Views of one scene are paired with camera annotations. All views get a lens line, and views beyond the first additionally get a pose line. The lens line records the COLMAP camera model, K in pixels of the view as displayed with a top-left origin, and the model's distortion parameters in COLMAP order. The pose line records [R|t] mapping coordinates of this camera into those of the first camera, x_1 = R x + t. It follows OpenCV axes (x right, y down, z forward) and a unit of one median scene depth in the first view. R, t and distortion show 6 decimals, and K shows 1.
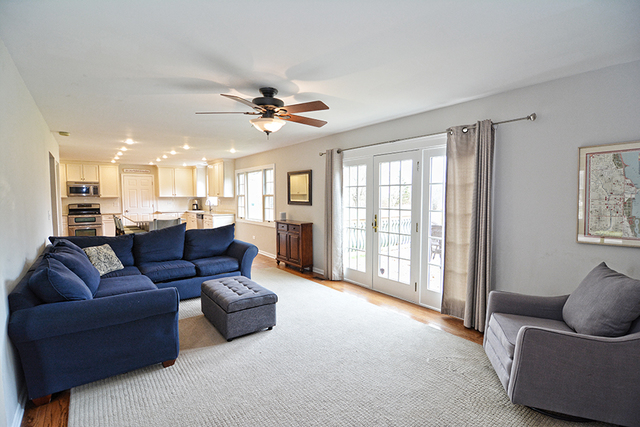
lens RADIAL K [[318.1, 0, 320.5], [0, 318.1, 213.5], [0, 0, 1]] dist [0.003317, 0.000195]
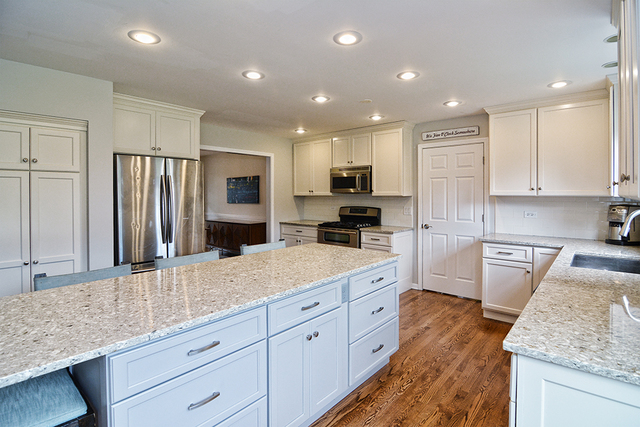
lens RADIAL K [[318.1, 0, 326.3], [0, 318.1, 197.7], [0, 0, 1]] dist [0.003317, 0.000195]
pose [[0.238153, 0.011176, -0.971163, -0.201940], [-0.057043, 0.998369, -0.002499, -0.038715], [0.969551, 0.055993, 0.238402, 0.746393]]
